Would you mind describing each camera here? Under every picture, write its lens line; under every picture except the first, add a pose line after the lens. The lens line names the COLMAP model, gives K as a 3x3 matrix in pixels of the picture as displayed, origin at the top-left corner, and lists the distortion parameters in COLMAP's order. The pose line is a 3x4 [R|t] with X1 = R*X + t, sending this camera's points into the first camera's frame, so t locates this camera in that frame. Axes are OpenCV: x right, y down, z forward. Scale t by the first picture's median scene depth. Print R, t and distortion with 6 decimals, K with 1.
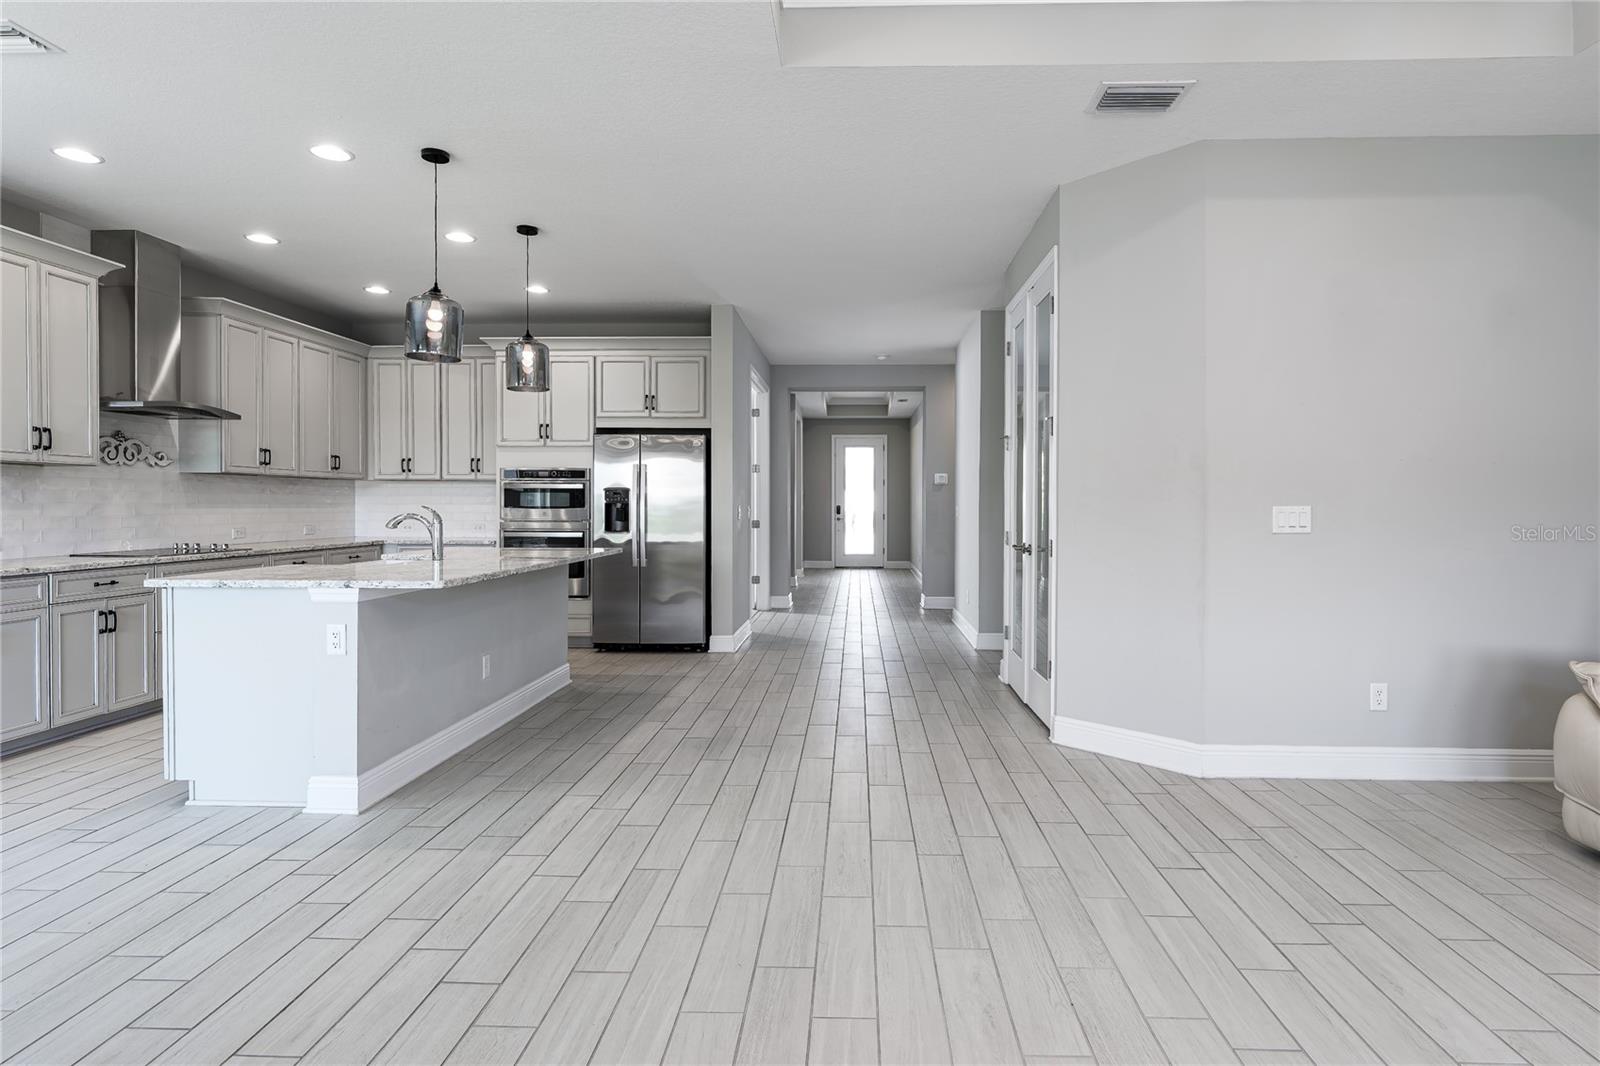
lens RADIAL K [[863.6, 0, 800.0], [0, 863.6, 533.0], [0, 0, 1]] dist [-0.072221, 0.028785]
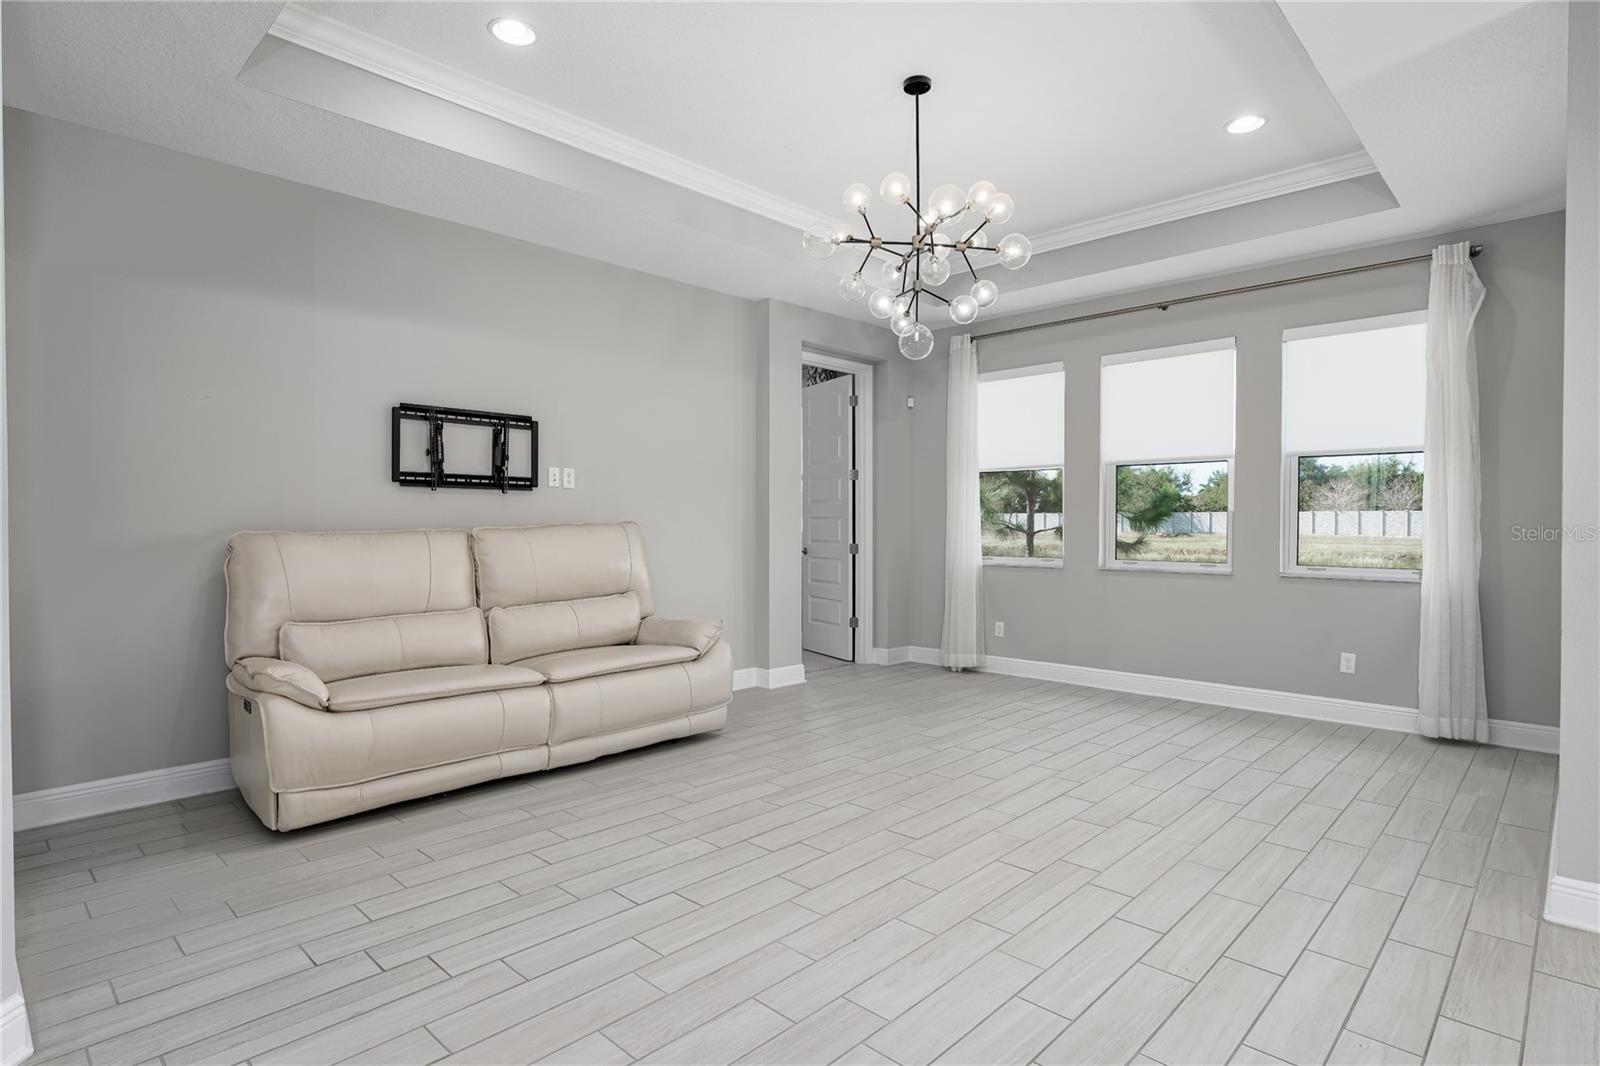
lens RADIAL K [[833.0, 0, 785.4], [0, 833.0, 529.7], [0, 0, 1]] dist [-0.003809, -0.000293]
pose [[-0.764650, -0.009603, 0.644375, -0.199528], [0.019642, 0.999077, 0.038197, -0.039726], [-0.644147, 0.041864, -0.763755, 1.077042]]
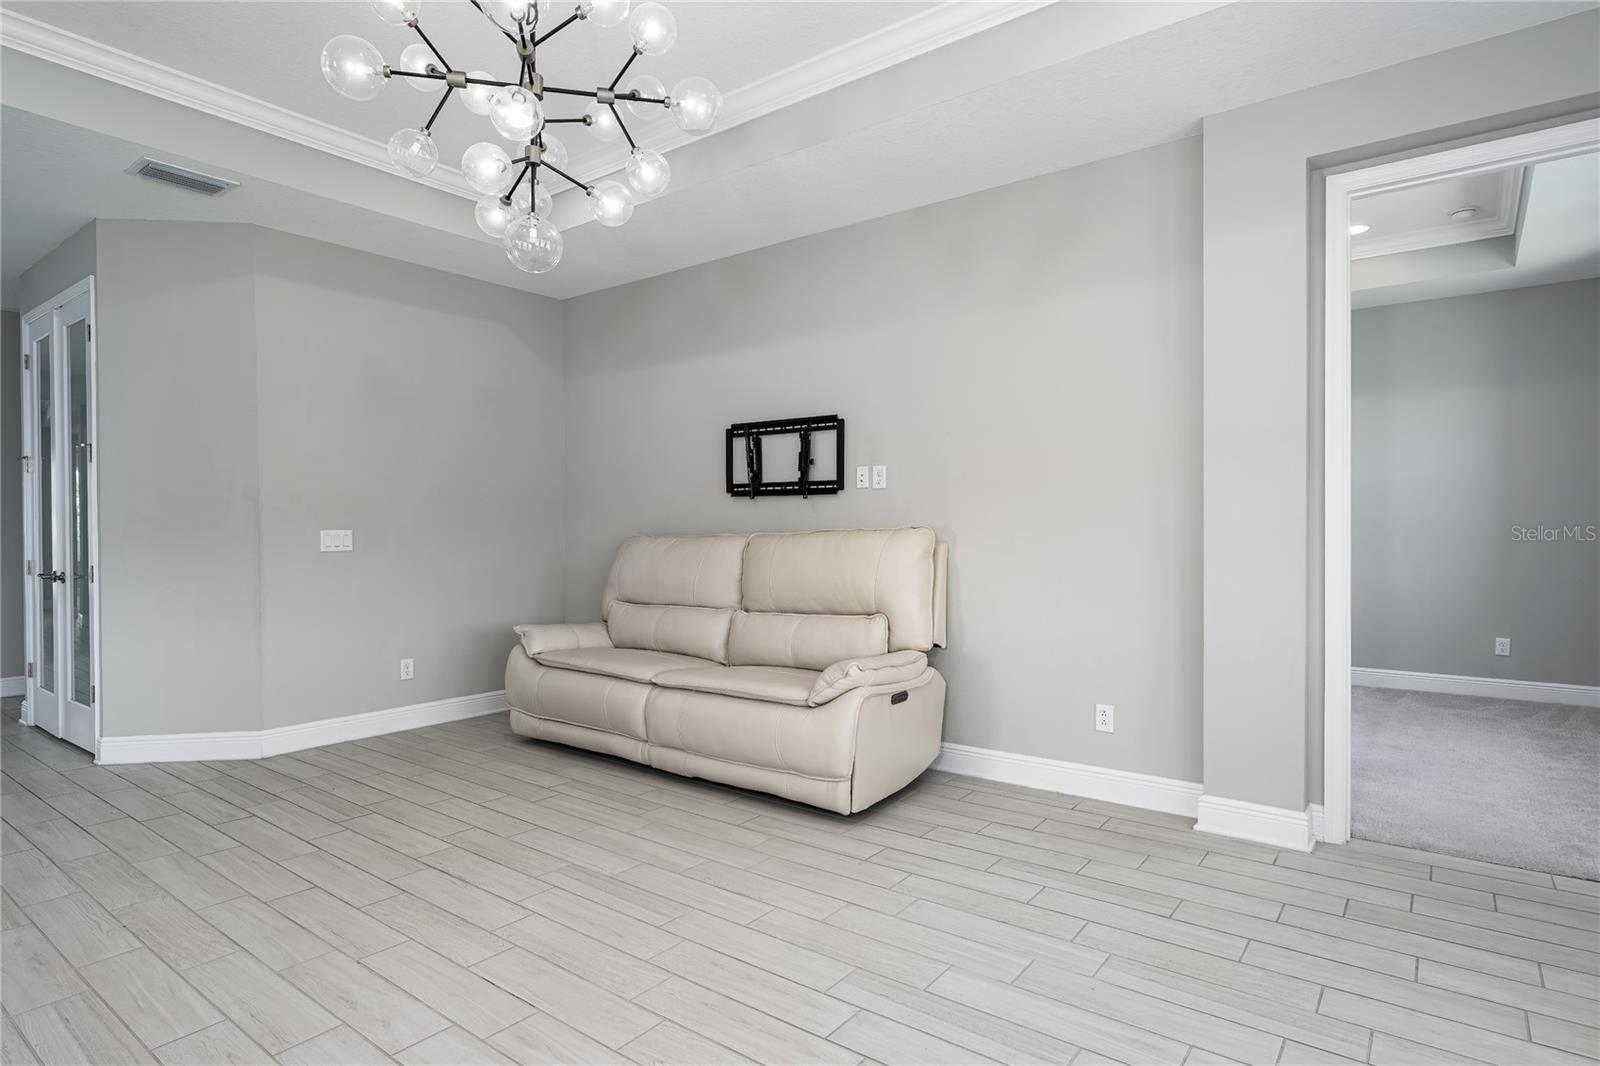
lens RADIAL K [[840.8, 0, 837.6], [0, 840.8, 532.8], [0, 0, 1]] dist [-0.002132, 0.002391]
pose [[0.531849, -0.008776, 0.846794, -0.093970], [0.033375, 0.999387, -0.010605, 0.010996], [-0.846181, 0.033902, 0.531815, -0.328526]]
